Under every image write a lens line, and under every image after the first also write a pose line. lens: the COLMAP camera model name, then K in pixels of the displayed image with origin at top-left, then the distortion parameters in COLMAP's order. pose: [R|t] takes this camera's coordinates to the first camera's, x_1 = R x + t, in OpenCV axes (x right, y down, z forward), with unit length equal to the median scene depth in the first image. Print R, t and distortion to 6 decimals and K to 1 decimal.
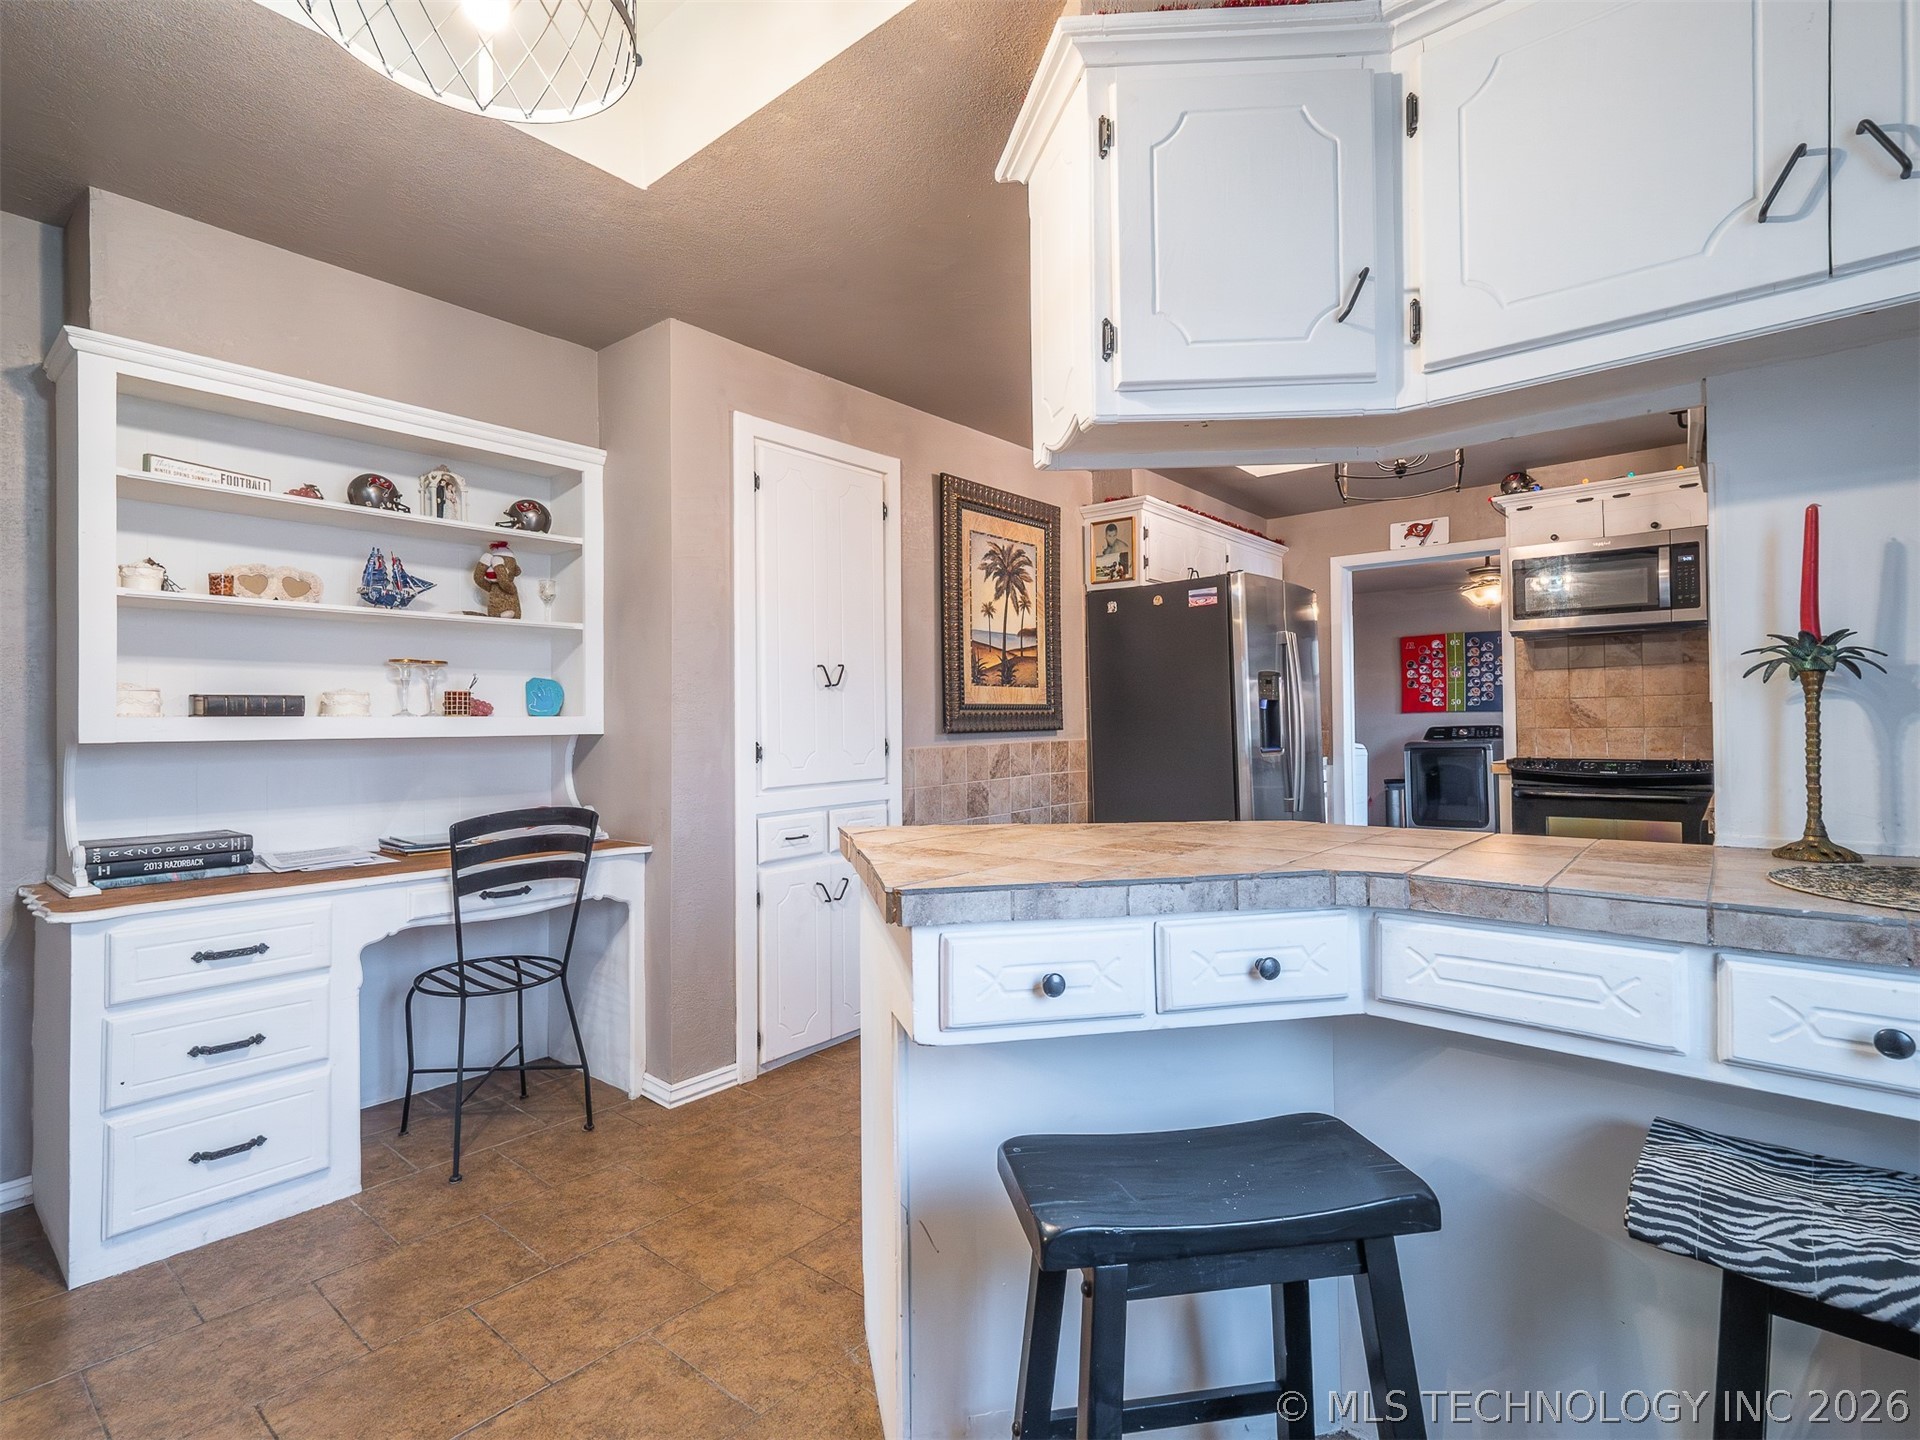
lens RADIAL K [[935.0, 0, 948.5], [0, 935.0, 718.8], [0, 0, 1]] dist [0.014662, -0.005852]
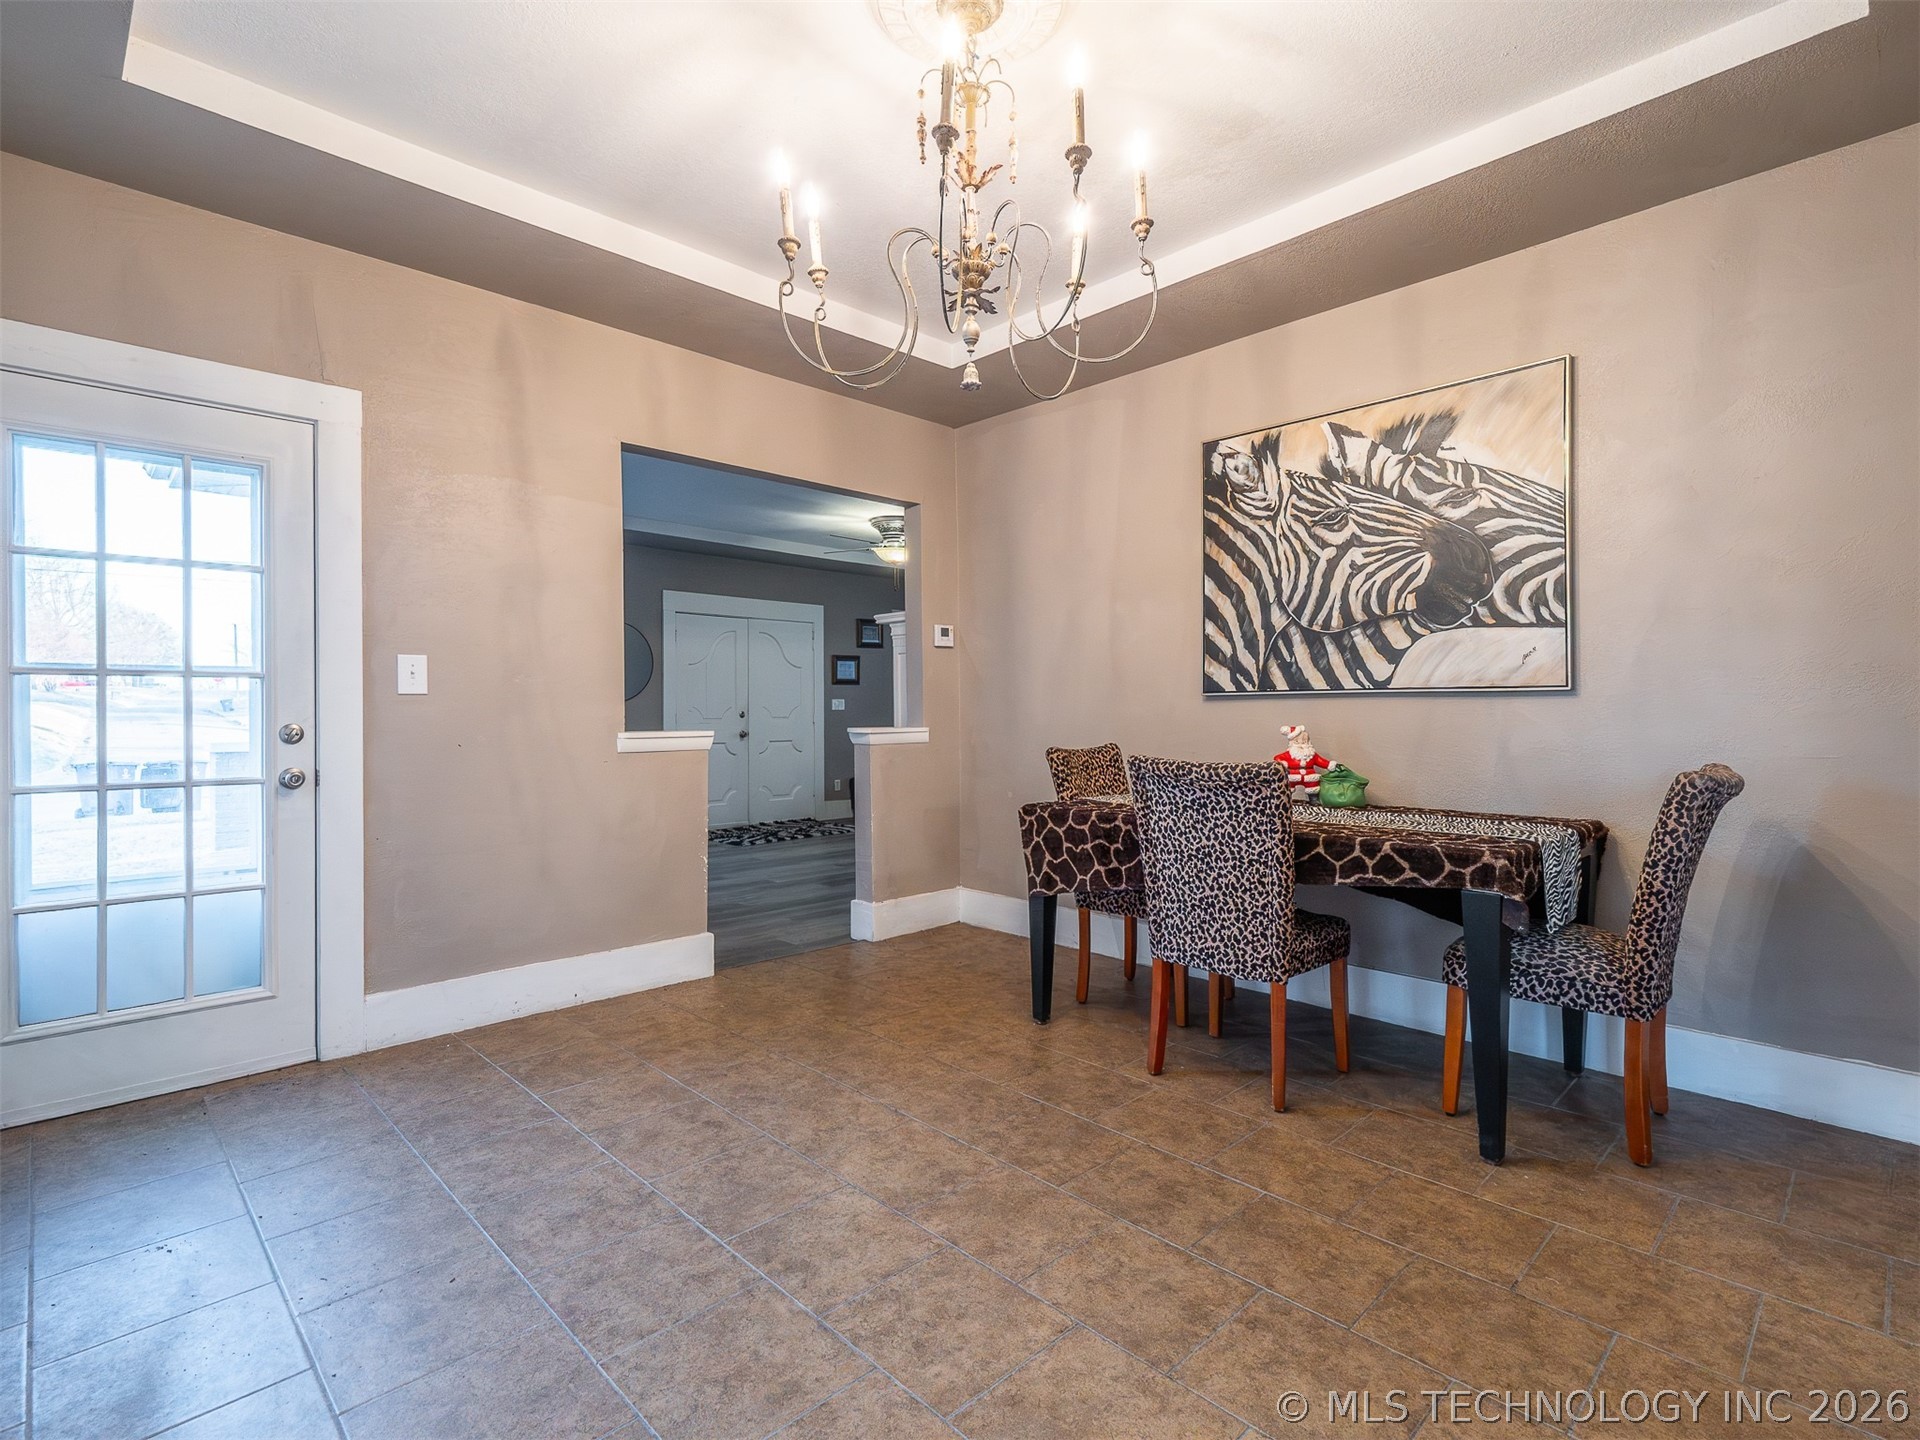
lens RADIAL K [[935.0, 0, 964.8], [0, 935.0, 717.1], [0, 0, 1]] dist [0.014662, -0.005852]
pose [[-0.090966, 0.019525, -0.995663, 3.499935], [0.012629, 0.999750, 0.018452, -0.000011], [0.995774, -0.010895, -0.091190, 3.810462]]
